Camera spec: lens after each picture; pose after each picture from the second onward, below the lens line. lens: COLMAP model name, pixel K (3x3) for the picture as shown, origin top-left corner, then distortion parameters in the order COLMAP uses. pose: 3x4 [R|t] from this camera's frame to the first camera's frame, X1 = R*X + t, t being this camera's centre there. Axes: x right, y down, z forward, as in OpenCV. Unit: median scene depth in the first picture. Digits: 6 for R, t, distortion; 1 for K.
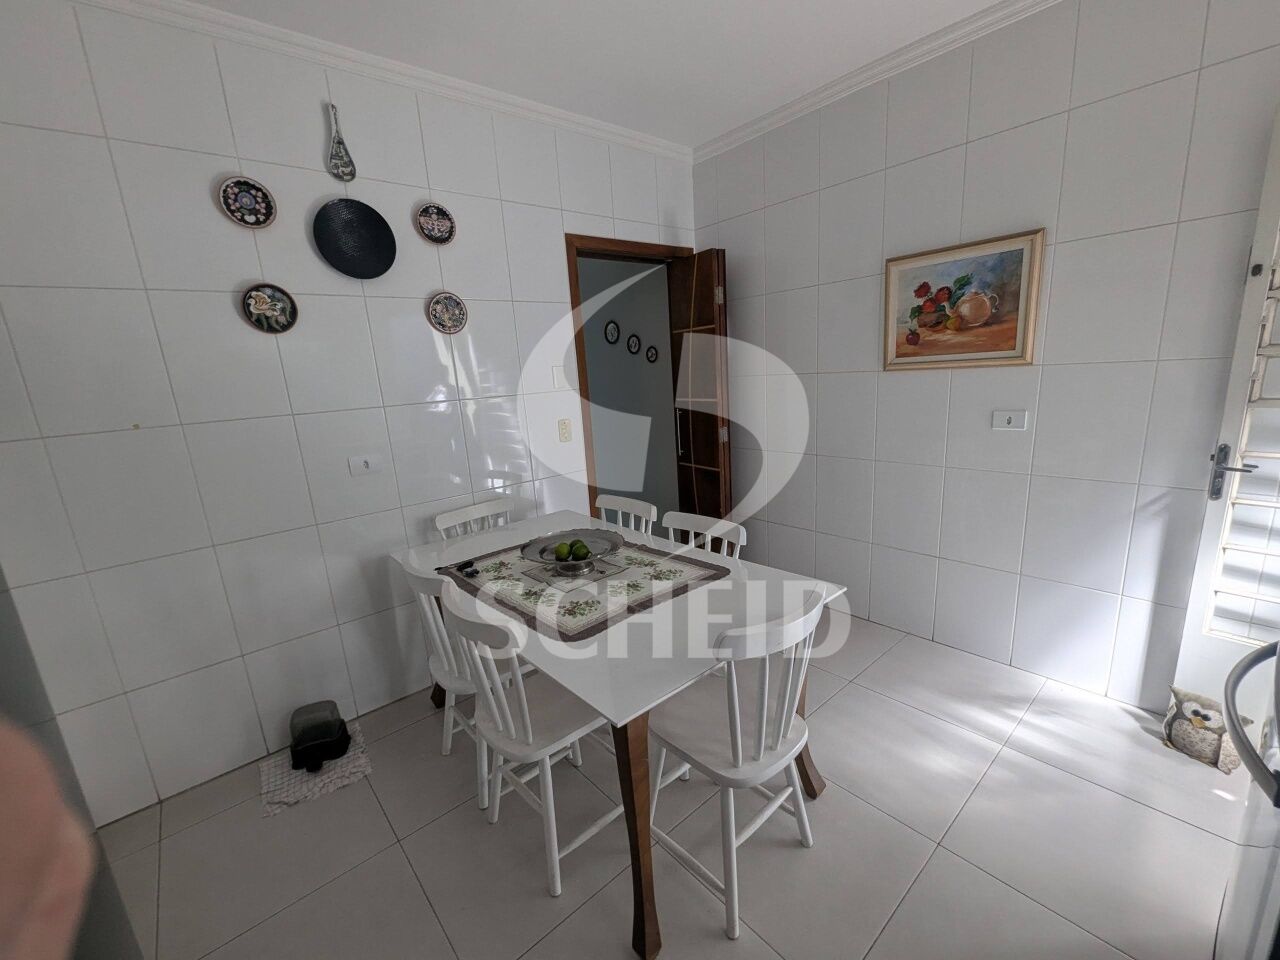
lens RADIAL K [[535.5, 0, 645.4], [0, 535.5, 486.6], [0, 0, 1]] dist [0.000273, -0.000416]
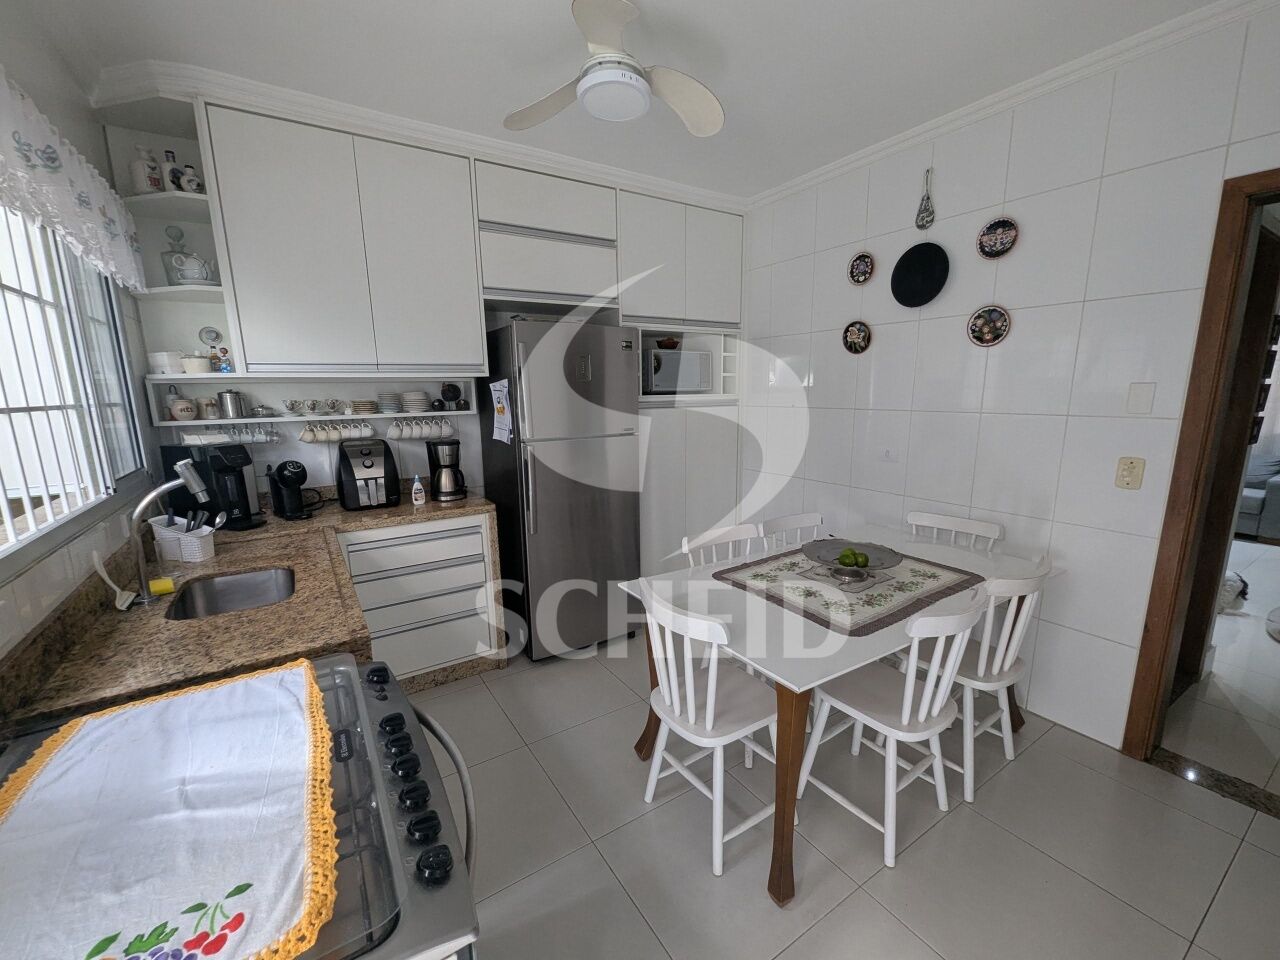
lens RADIAL K [[535.5, 0, 644.0], [0, 535.5, 486.7], [0, 0, 1]] dist [0.000273, -0.000416]
pose [[-0.137291, 0.242363, -0.960422, 0.903388], [-0.198961, 0.943095, 0.266432, -0.216823], [0.970343, 0.227665, -0.081258, 0.632056]]
